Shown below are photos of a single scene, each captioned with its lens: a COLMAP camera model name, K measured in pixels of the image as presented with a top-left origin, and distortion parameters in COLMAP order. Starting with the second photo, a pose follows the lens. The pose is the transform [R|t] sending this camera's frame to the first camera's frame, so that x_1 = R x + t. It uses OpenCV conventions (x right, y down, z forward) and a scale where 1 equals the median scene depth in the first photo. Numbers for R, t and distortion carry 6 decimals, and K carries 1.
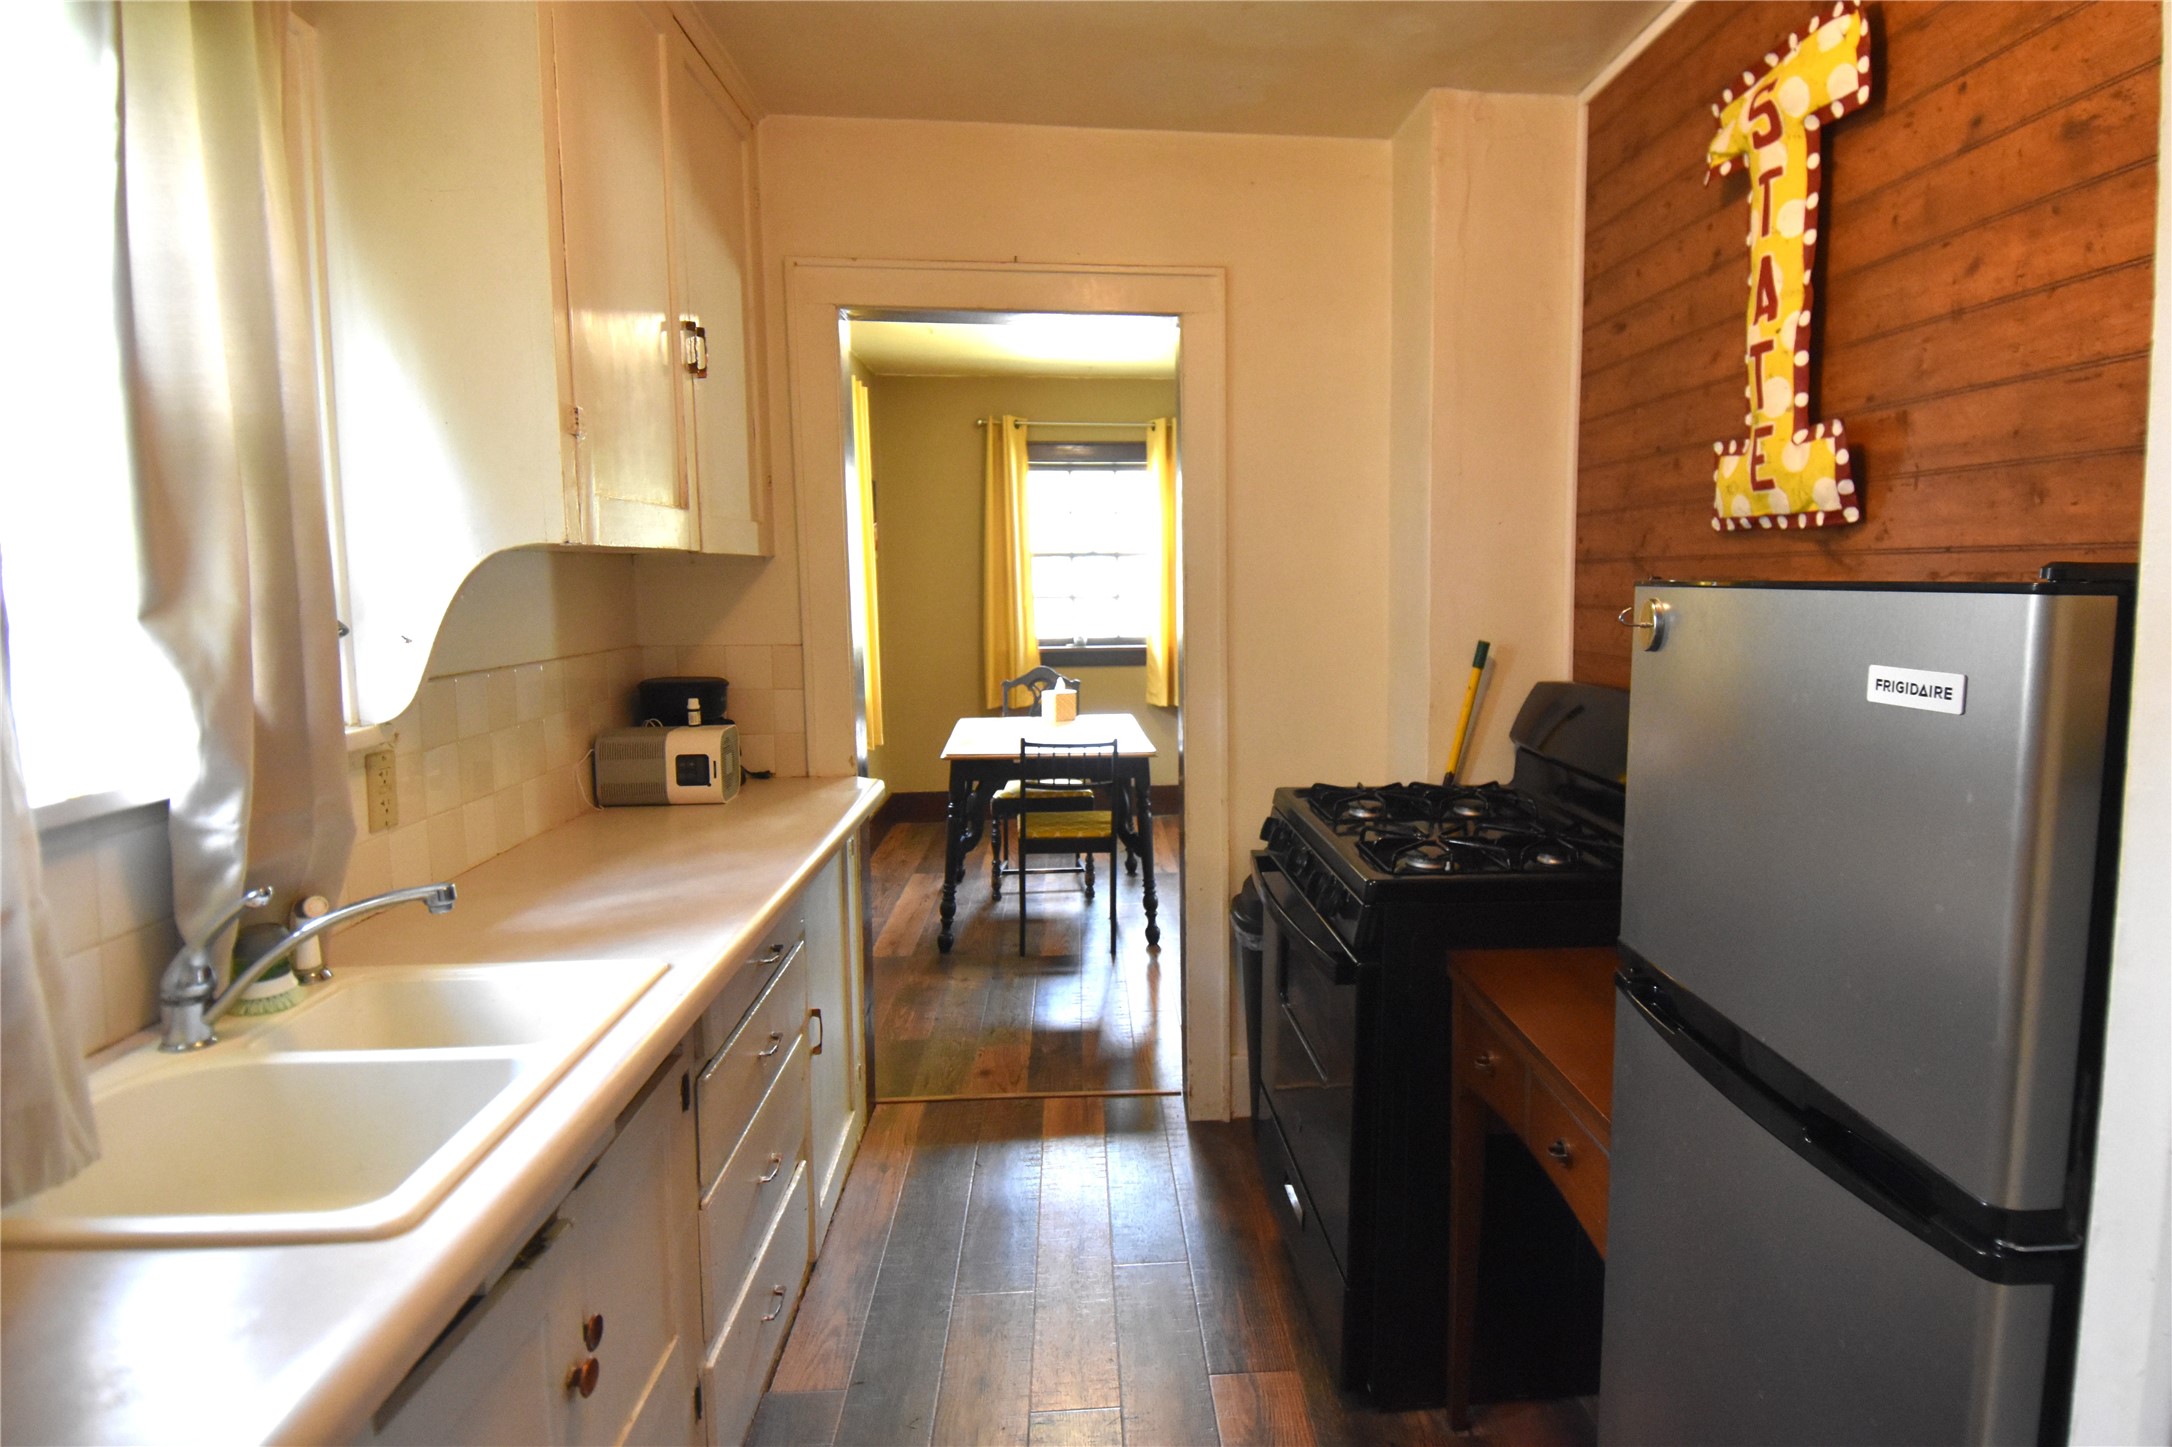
lens RADIAL K [[1142.8, 0, 1180.2], [0, 1142.8, 686.3], [0, 0, 1]] dist [0.063846, -0.070557]
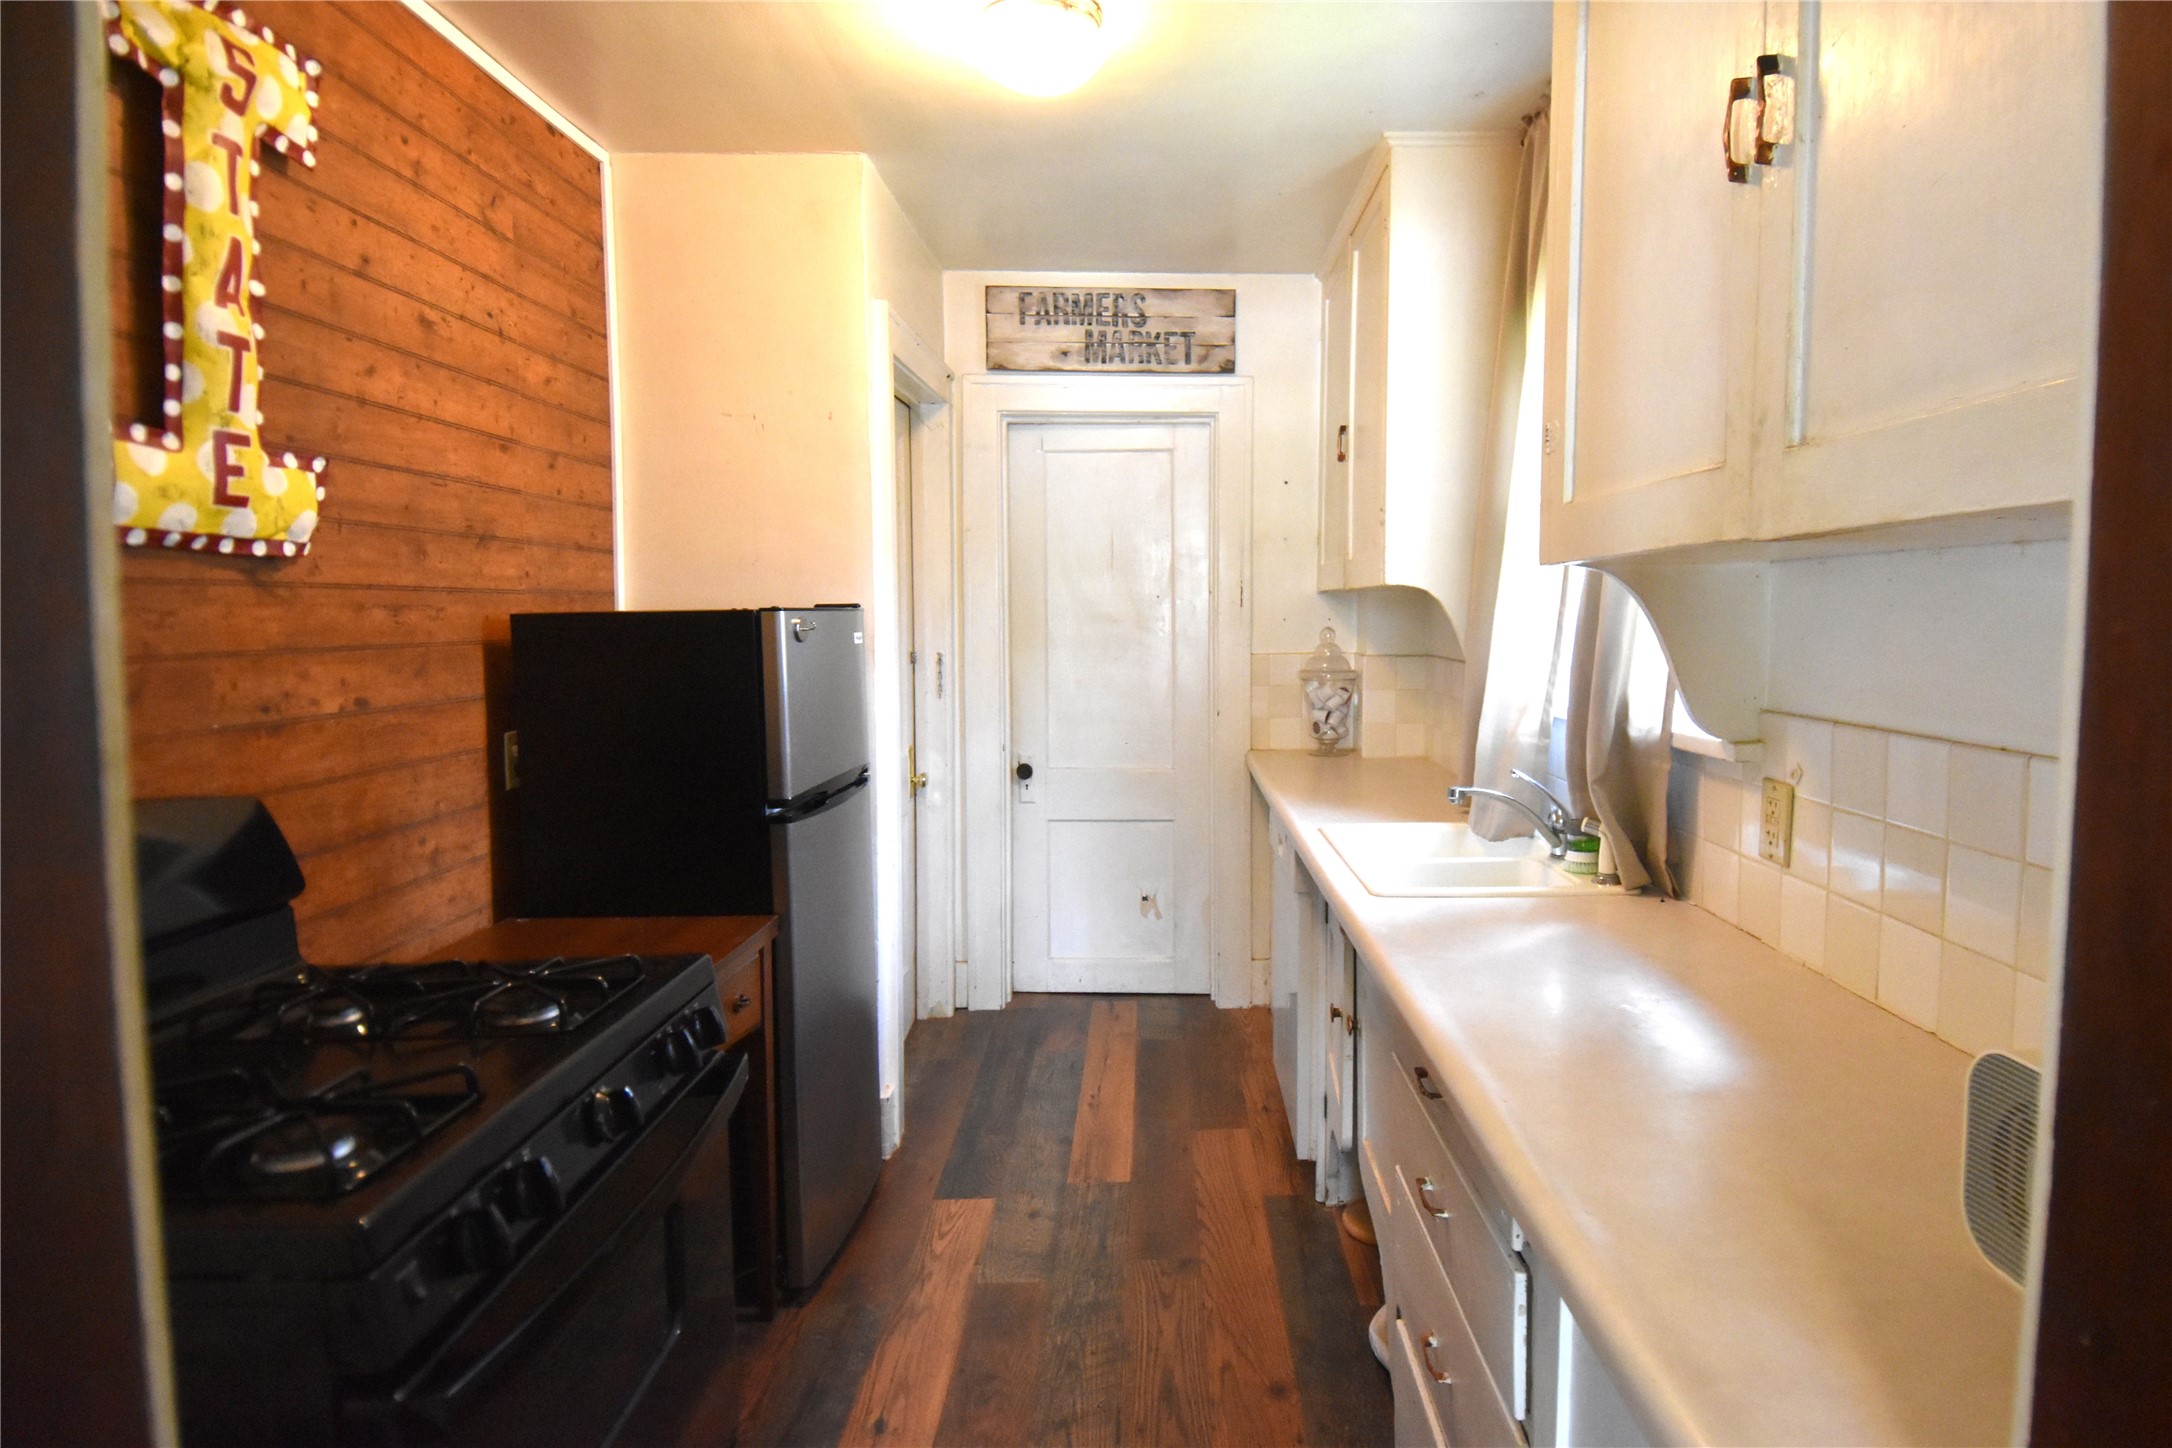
lens RADIAL K [[1142.8, 0, 1180.2], [0, 1142.8, 686.8], [0, 0, 1]] dist [0.063846, -0.070557]
pose [[-0.997684, 0.003006, 0.067959, -0.272575], [0.013962, 0.986803, 0.161325, -0.182296], [-0.066577, 0.161901, -0.984559, 1.987918]]
